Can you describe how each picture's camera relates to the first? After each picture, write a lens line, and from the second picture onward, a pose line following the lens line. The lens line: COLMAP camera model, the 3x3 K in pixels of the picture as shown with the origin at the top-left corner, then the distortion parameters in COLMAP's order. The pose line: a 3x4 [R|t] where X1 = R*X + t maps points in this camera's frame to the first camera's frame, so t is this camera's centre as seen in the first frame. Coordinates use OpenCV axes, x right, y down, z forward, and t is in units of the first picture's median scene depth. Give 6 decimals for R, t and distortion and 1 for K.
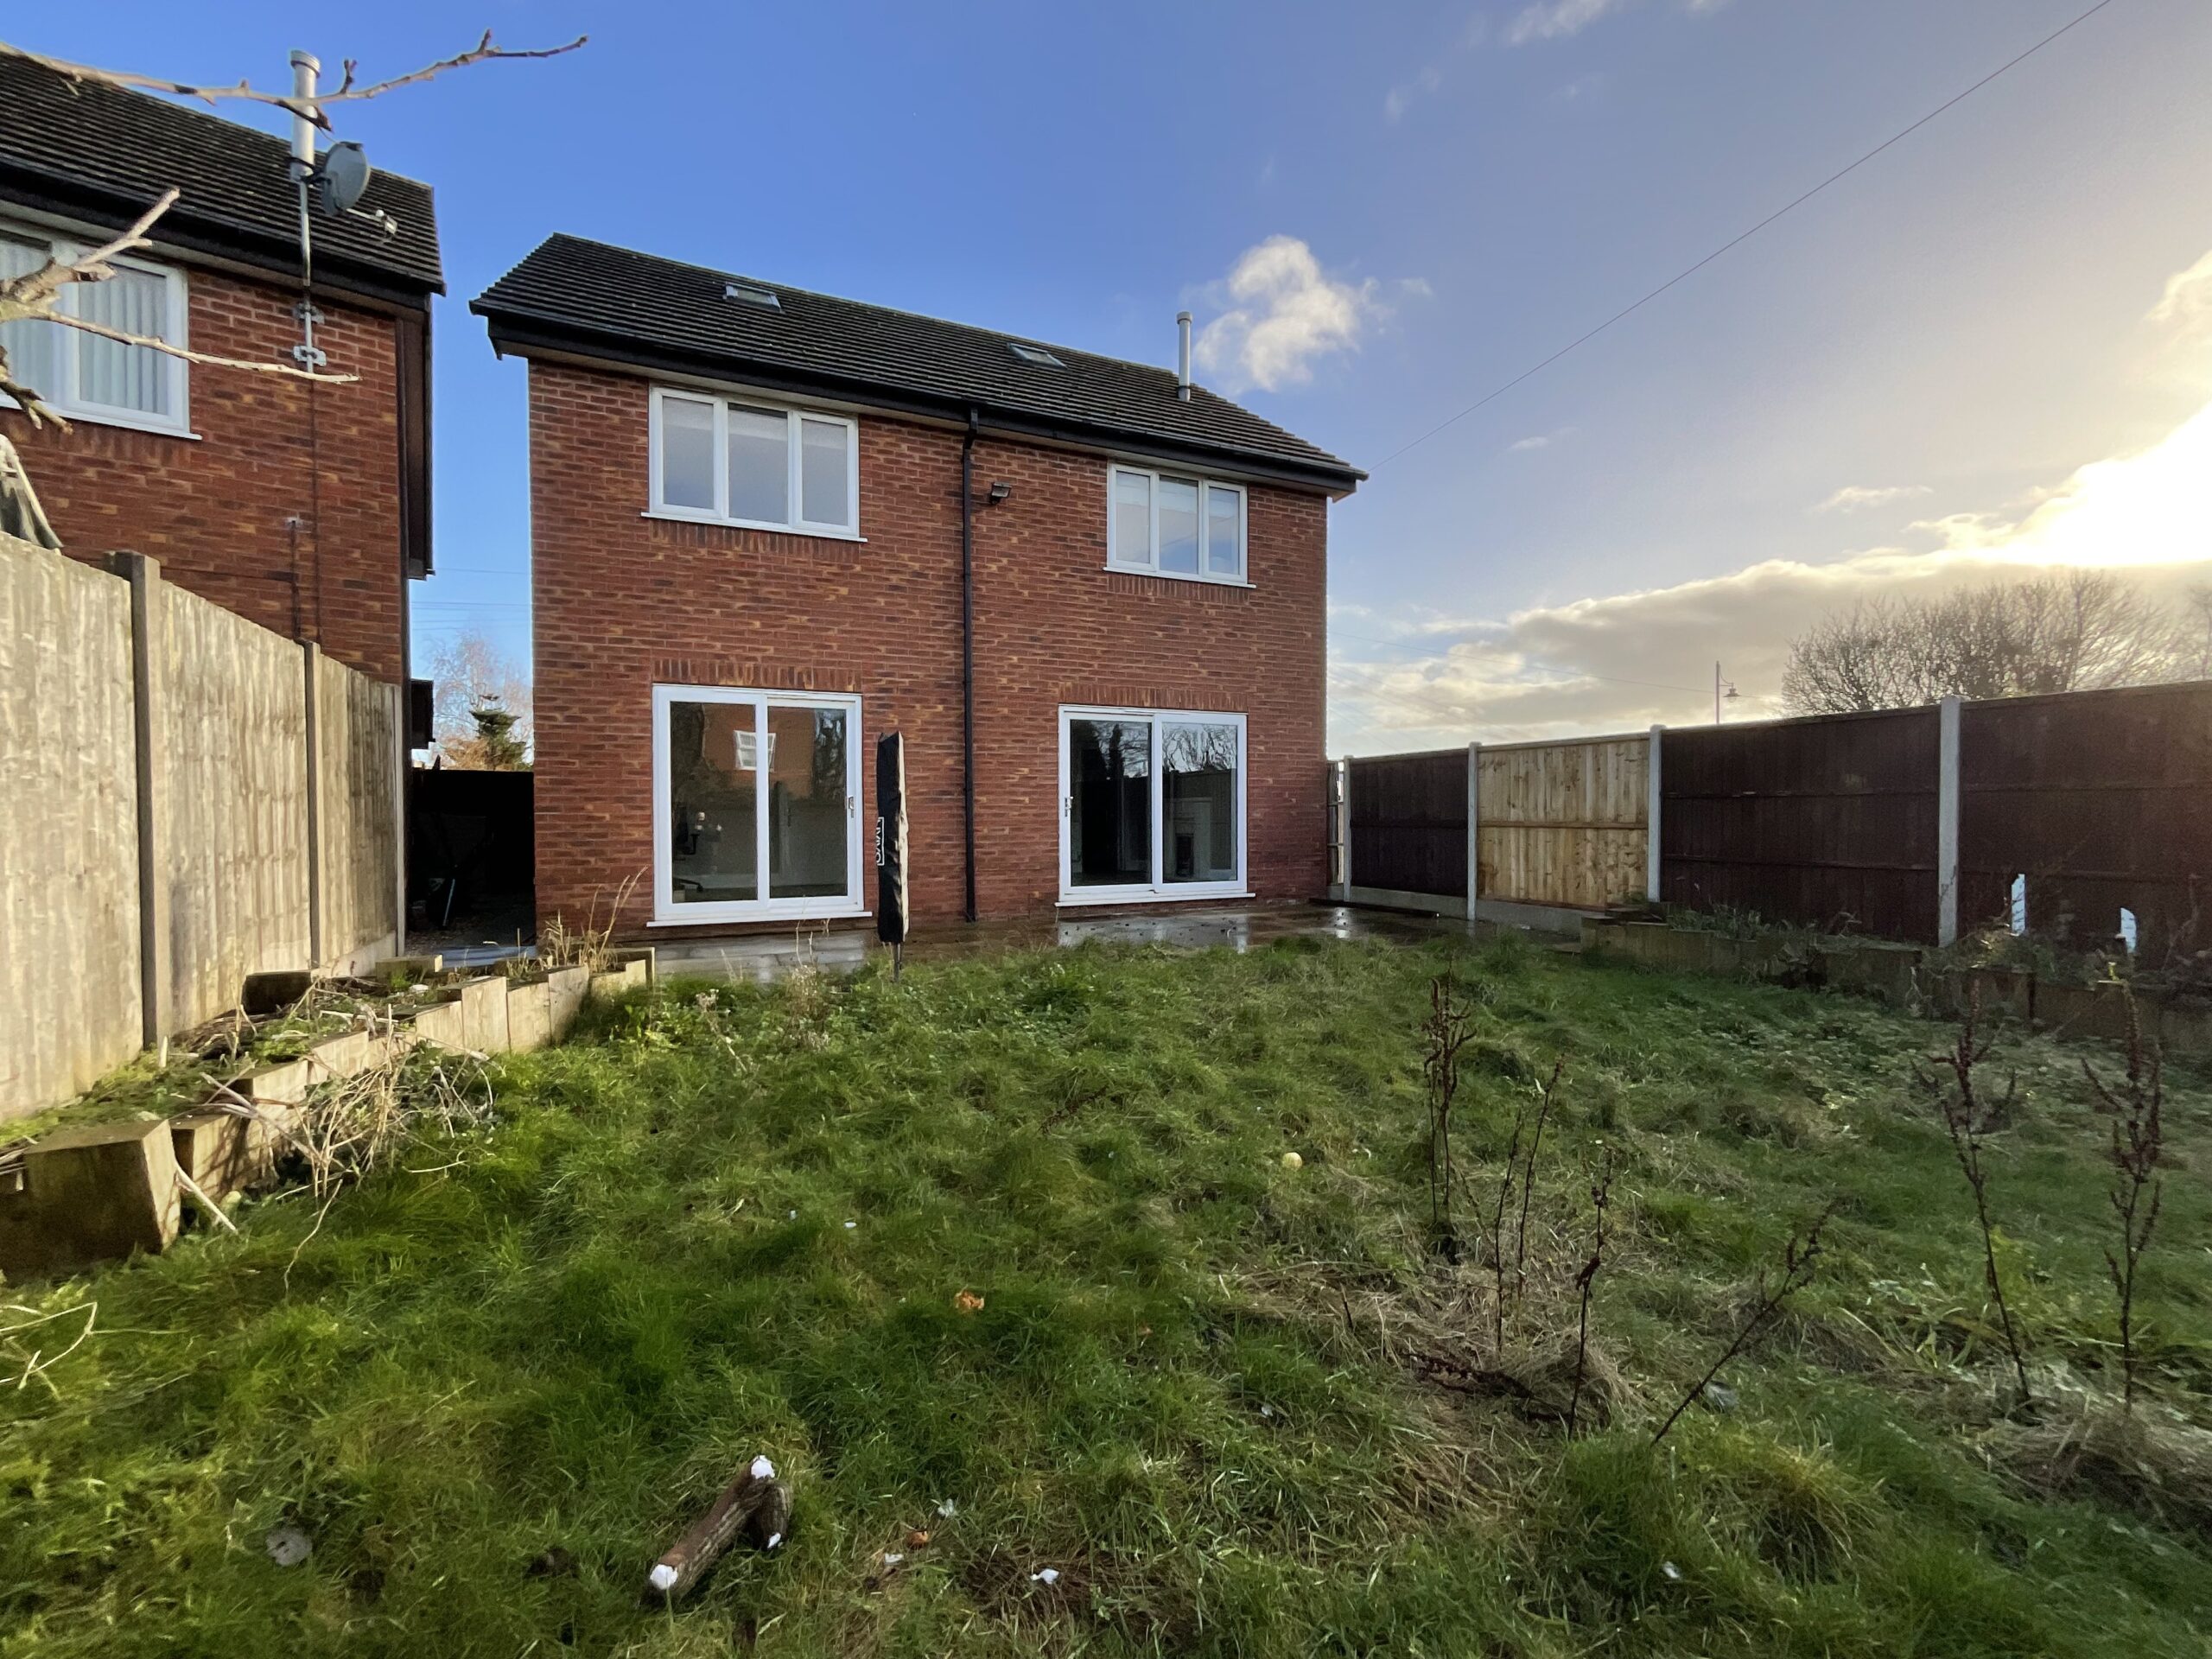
lens RADIAL K [[895.1, 0, 1095.9], [0, 895.1, 823.4], [0, 0, 1]] dist [-0.008599, 0.000911]
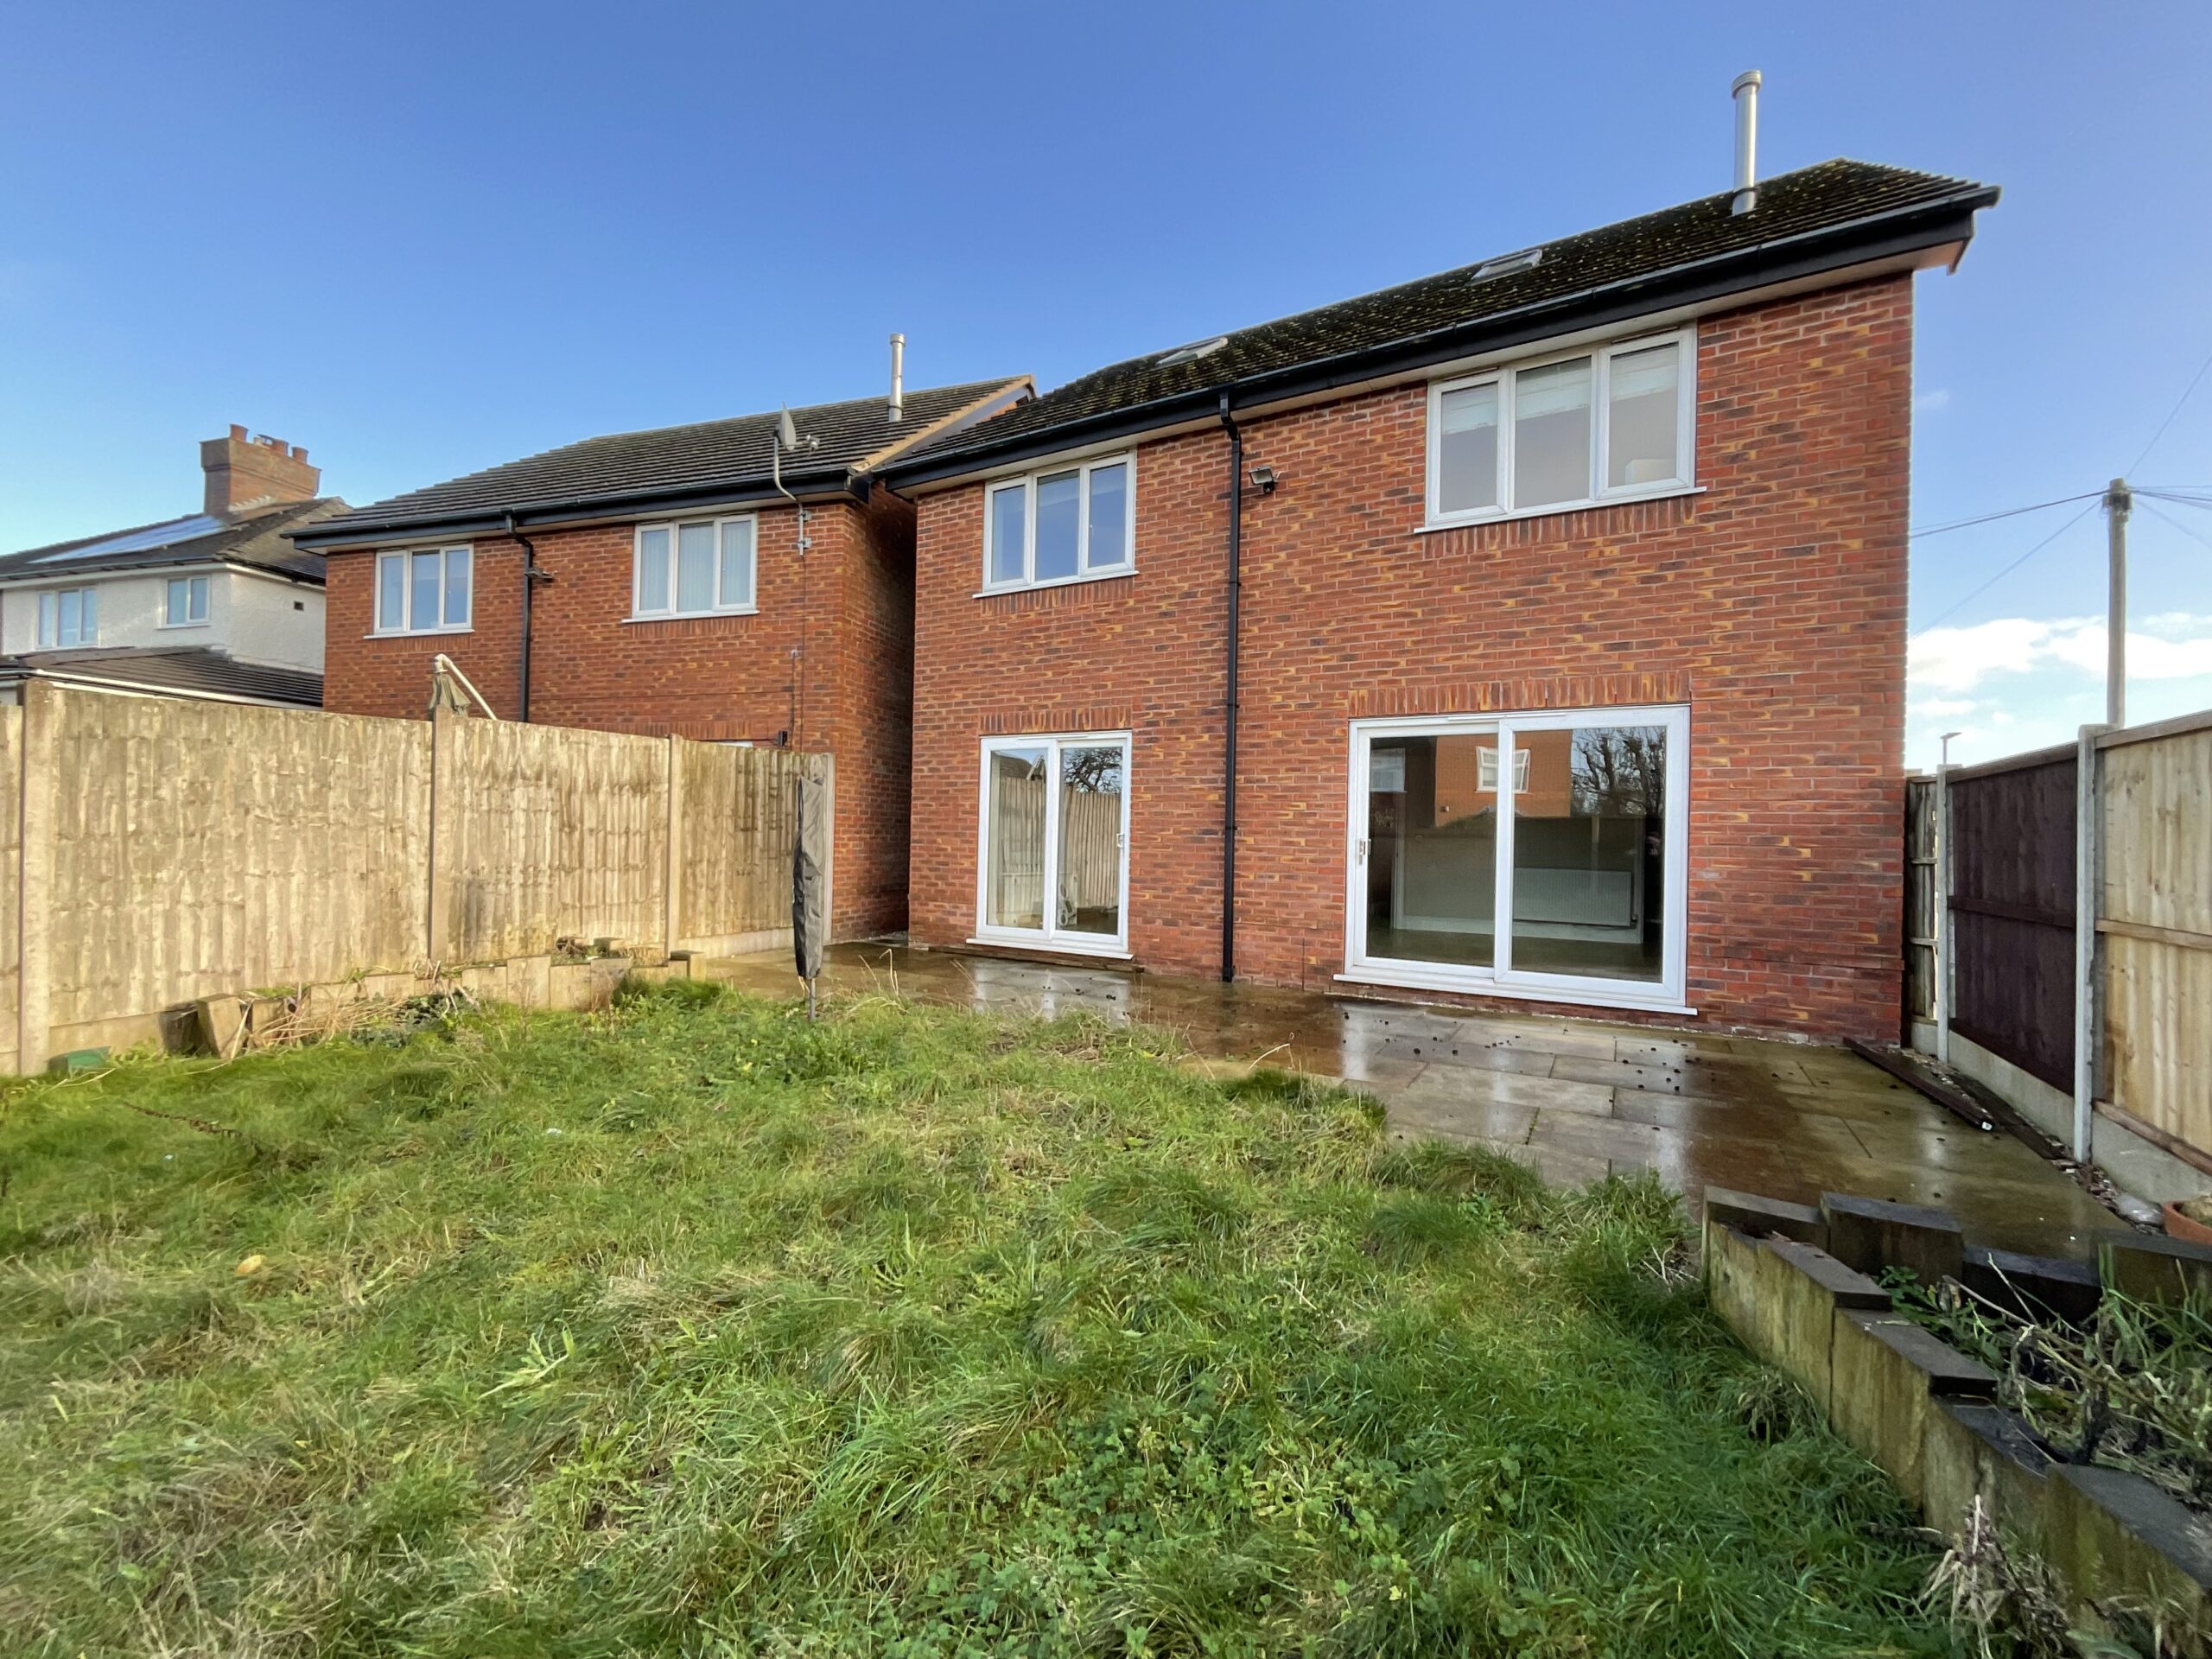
lens RADIAL K [[895.1, 0, 1100.0], [0, 895.1, 821.3], [0, 0, 1]] dist [-0.008599, 0.000911]
pose [[0.577907, 0.003807, -0.816094, 0.493717], [-0.031744, 0.999337, -0.017817, -0.025525], [0.815485, 0.036203, 0.577645, 0.396338]]
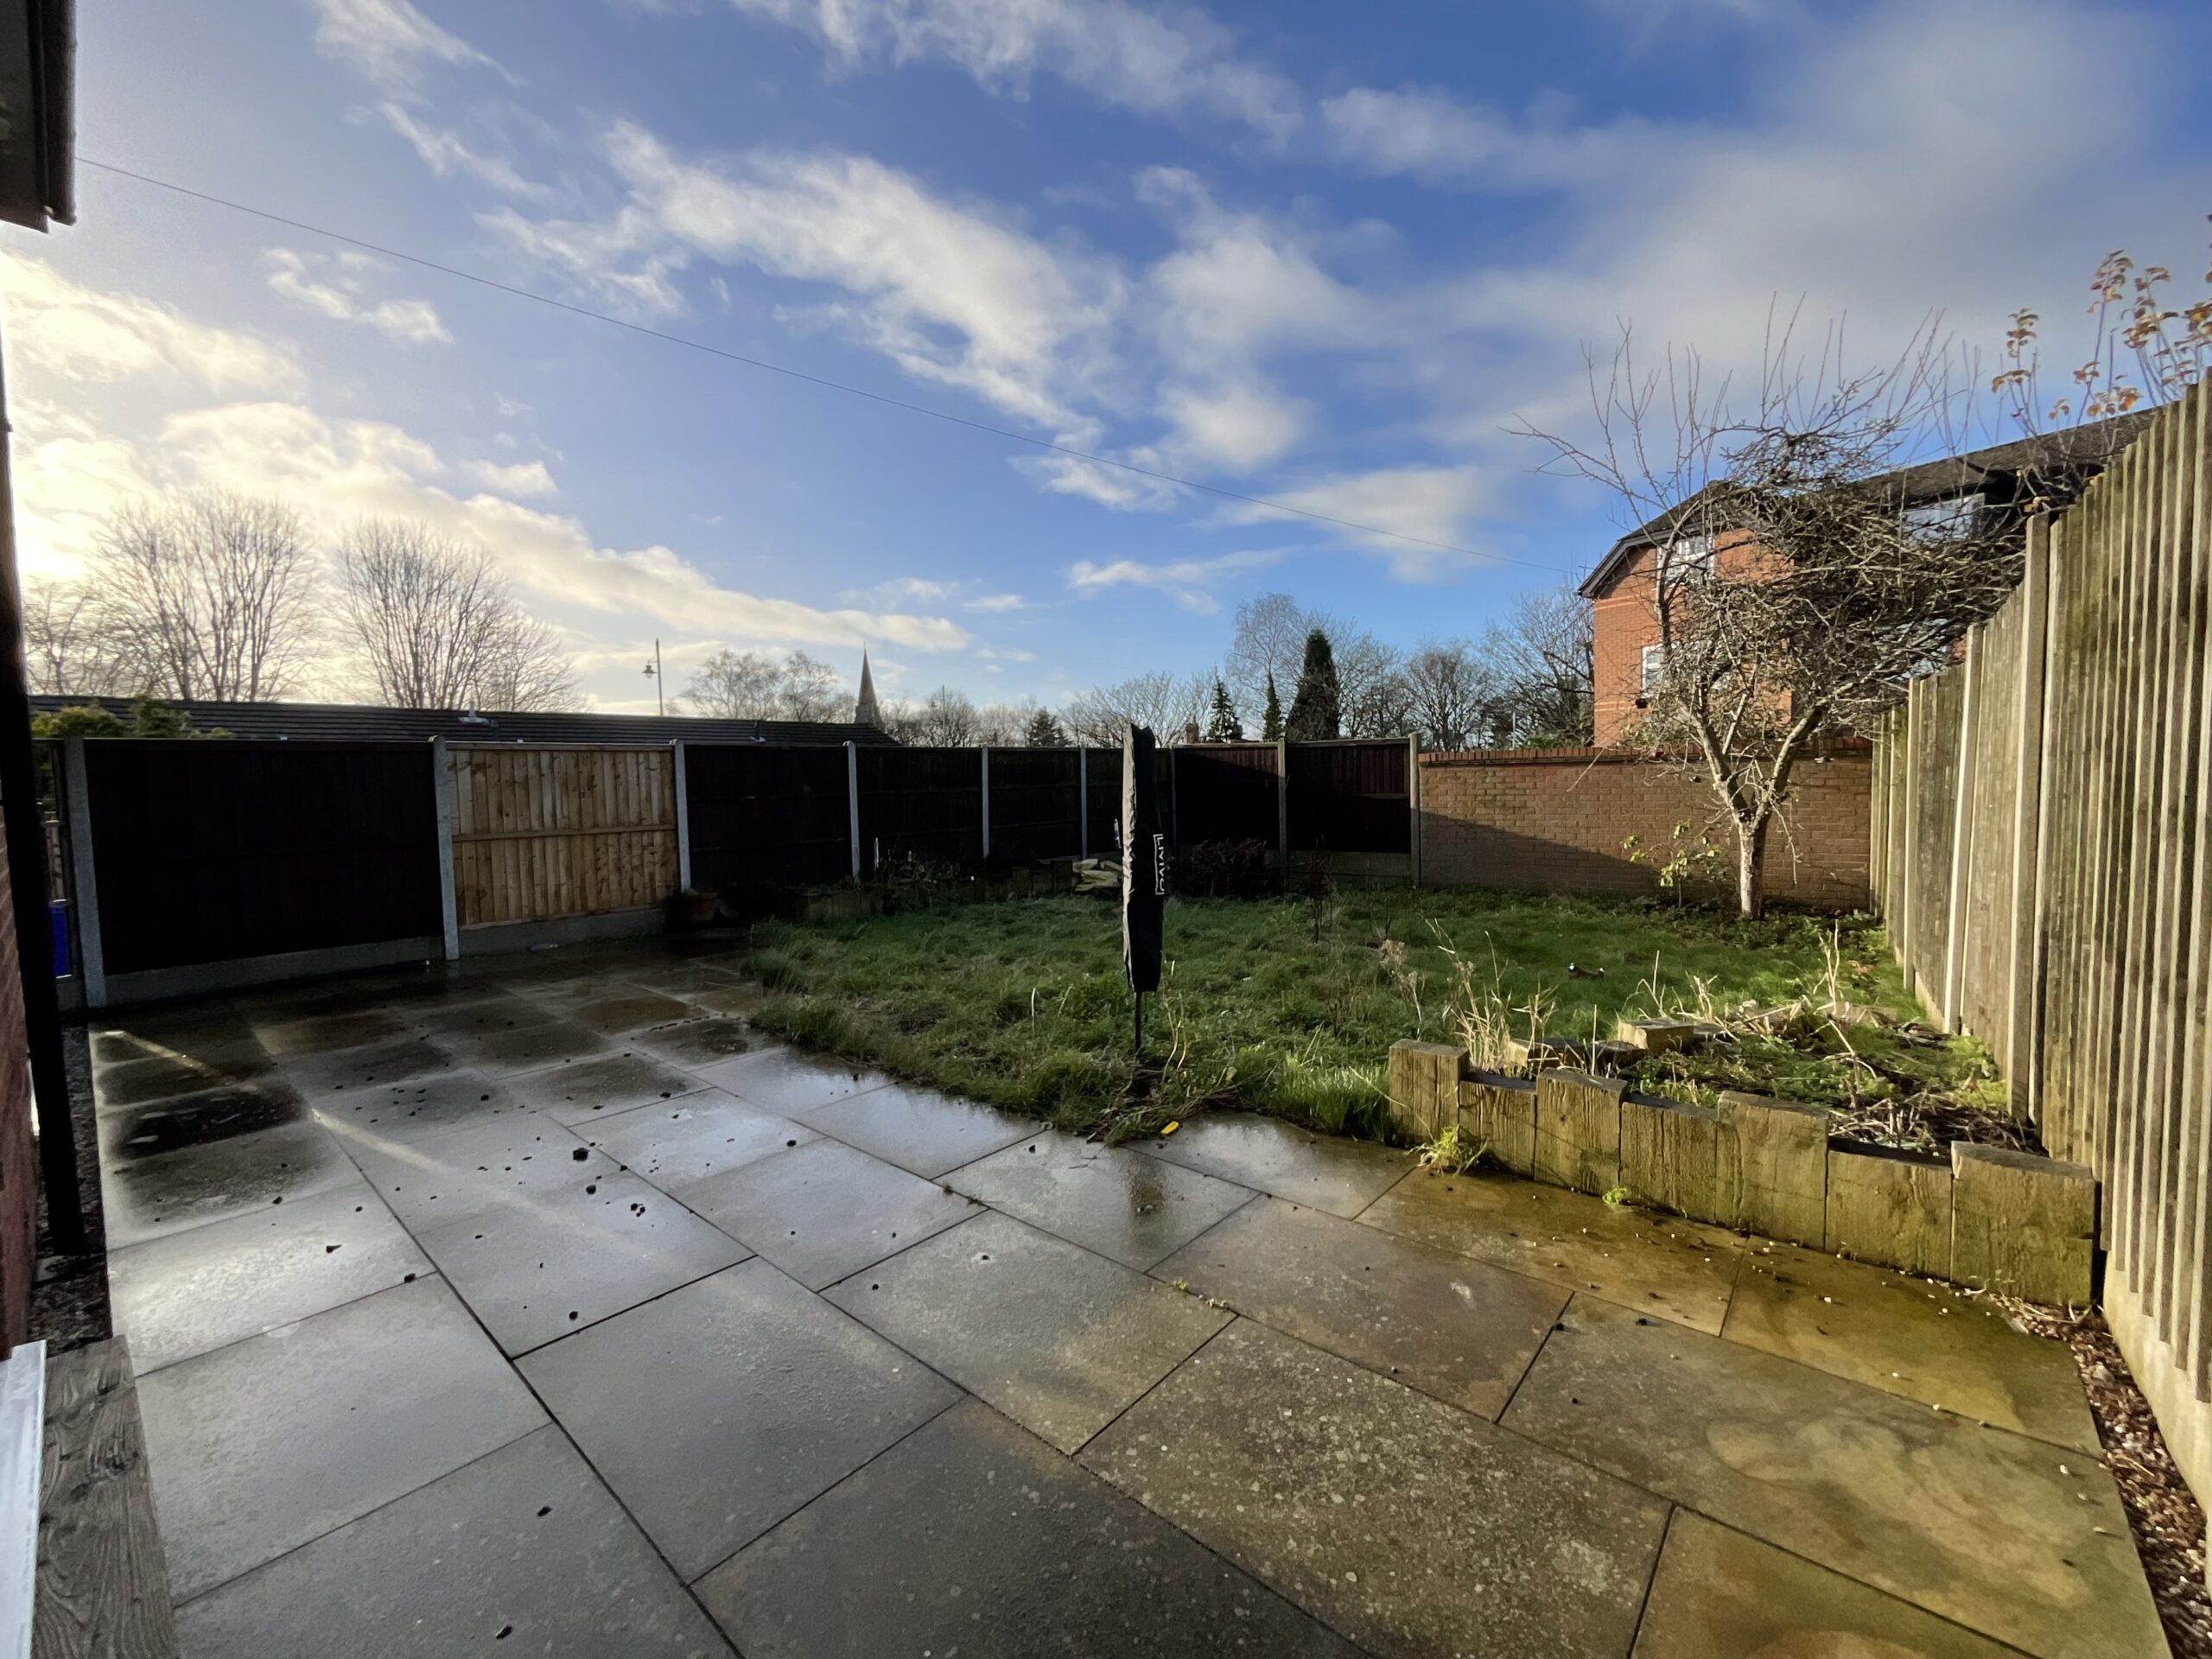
lens RADIAL K [[895.1, 0, 1108.6], [0, 895.1, 827.8], [0, 0, 1]] dist [-0.008599, 0.000911]
pose [[-0.429944, -0.040155, 0.901962, -0.550237], [0.035133, 0.997510, 0.061156, -0.038565], [-0.902172, 0.057983, -0.427463, 0.808012]]
